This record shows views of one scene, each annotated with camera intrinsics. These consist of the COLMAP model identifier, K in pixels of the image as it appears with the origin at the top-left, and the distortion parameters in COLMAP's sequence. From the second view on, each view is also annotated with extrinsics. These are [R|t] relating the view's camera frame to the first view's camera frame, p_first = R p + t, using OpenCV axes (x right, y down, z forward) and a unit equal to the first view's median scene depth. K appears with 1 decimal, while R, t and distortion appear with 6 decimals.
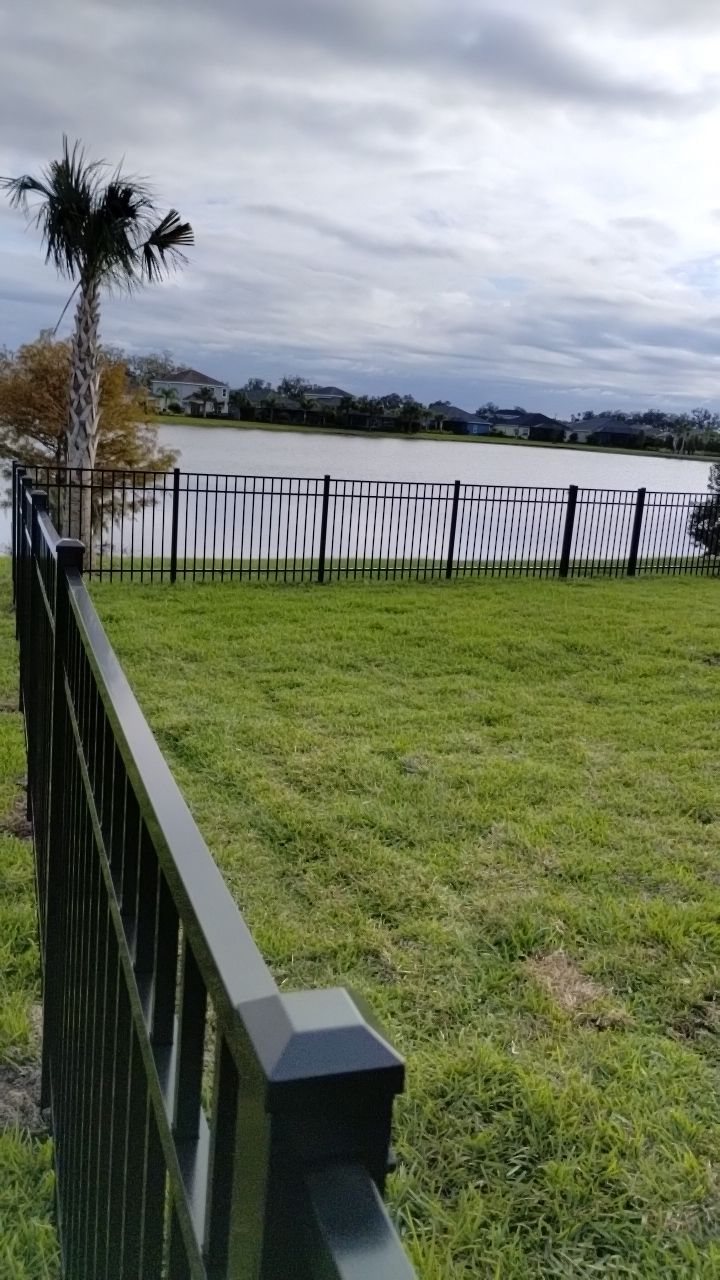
lens RADIAL K [[1024.7, 0, 360.0], [0, 1024.7, 640.0], [0, 0, 1]] dist [0.003264, -0.001985]
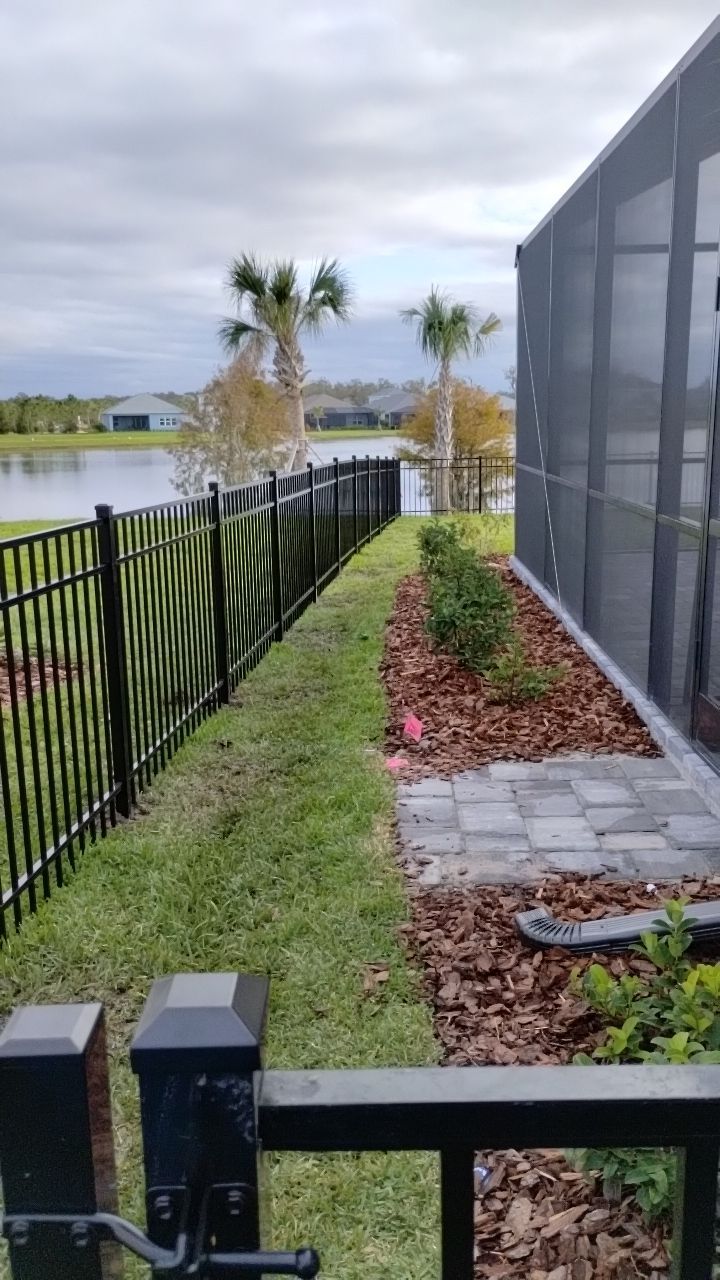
lens RADIAL K [[998.6, 0, 373.9], [0, 998.6, 655.6], [0, 0, 1]] dist [0.038373, -0.049845]
pose [[0.910931, 0.006889, -0.412500, 0.361502], [-0.002430, 0.999933, 0.011332, 0.161831], [0.412551, -0.009321, 0.910887, -0.690738]]
